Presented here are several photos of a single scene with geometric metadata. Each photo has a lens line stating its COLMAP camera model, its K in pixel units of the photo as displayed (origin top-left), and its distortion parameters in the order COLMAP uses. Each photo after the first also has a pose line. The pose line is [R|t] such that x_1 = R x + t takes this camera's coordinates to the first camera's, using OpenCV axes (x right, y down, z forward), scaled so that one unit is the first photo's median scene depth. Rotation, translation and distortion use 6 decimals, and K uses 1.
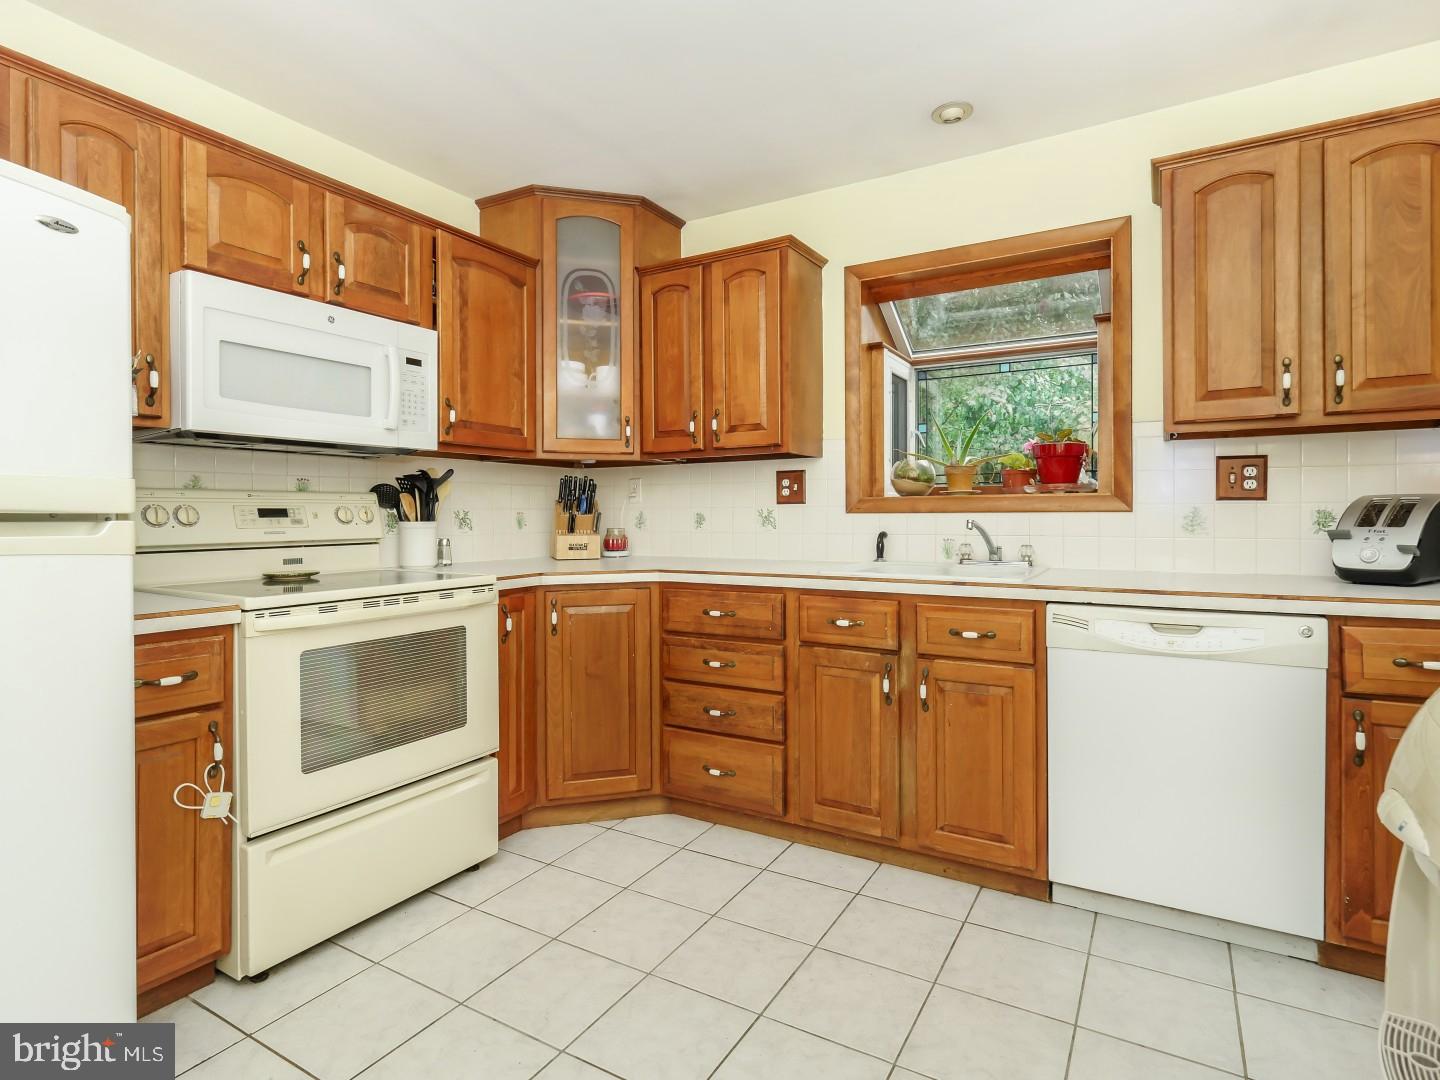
lens RADIAL K [[766.2, 0, 717.8], [0, 766.2, 517.1], [0, 0, 1]] dist [0.001313, 0.000363]
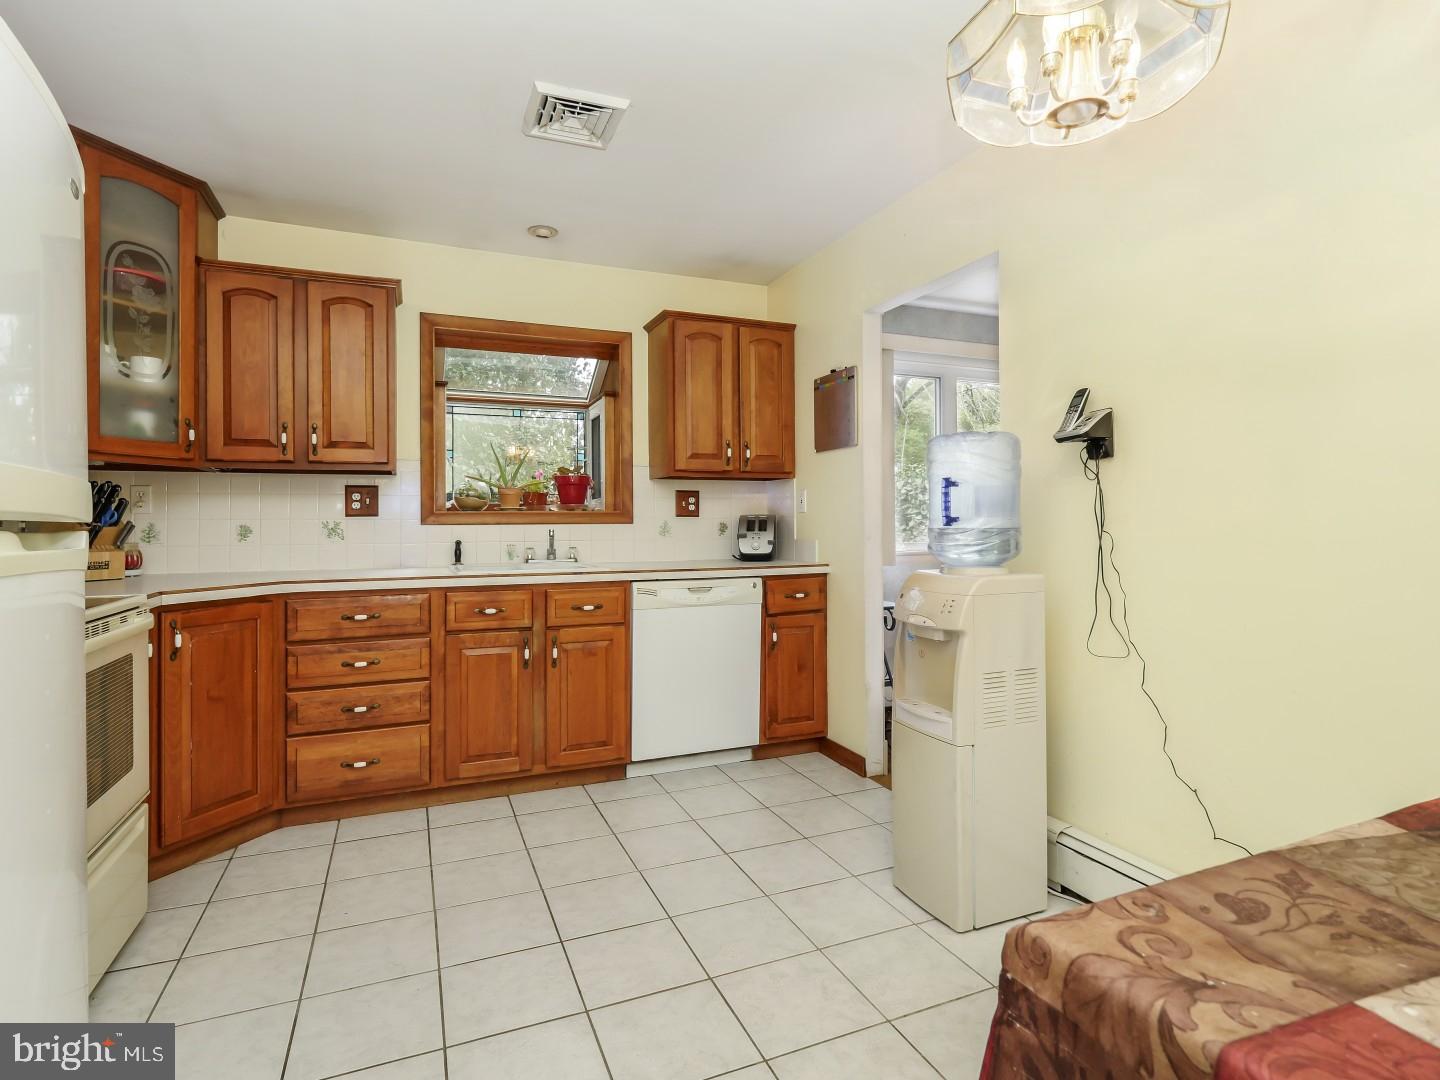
lens RADIAL K [[745.2, 0, 721.1], [0, 745.2, 515.2], [0, 0, 1]] dist [-0.001352, -0.000316]
pose [[0.597027, 0.009822, 0.802161, -0.579972], [0.006497, 0.999833, -0.017078, 0.003145], [-0.802195, 0.015408, 0.596864, -0.042961]]
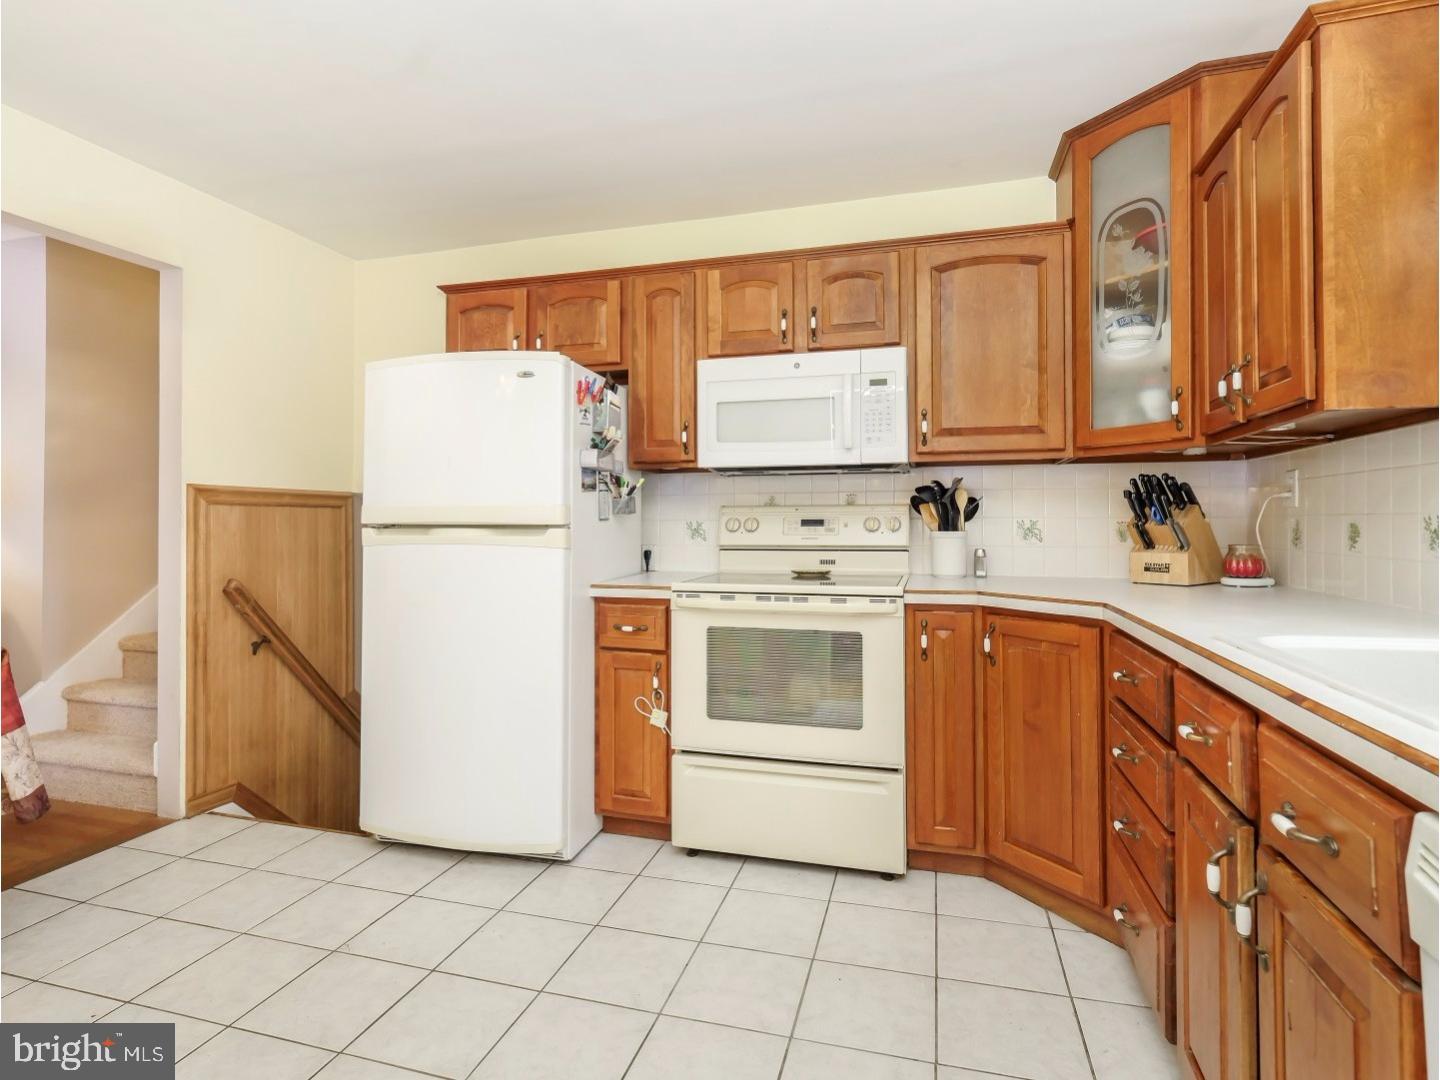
lens RADIAL K [[745.2, 0, 721.1], [0, 745.2, 515.2], [0, 0, 1]] dist [-0.001352, -0.000316]
pose [[0.253185, -0.007025, -0.967392, 0.571356], [-0.002810, 0.999964, -0.007997, -0.007734], [0.967414, 0.004743, 0.253157, 0.538633]]
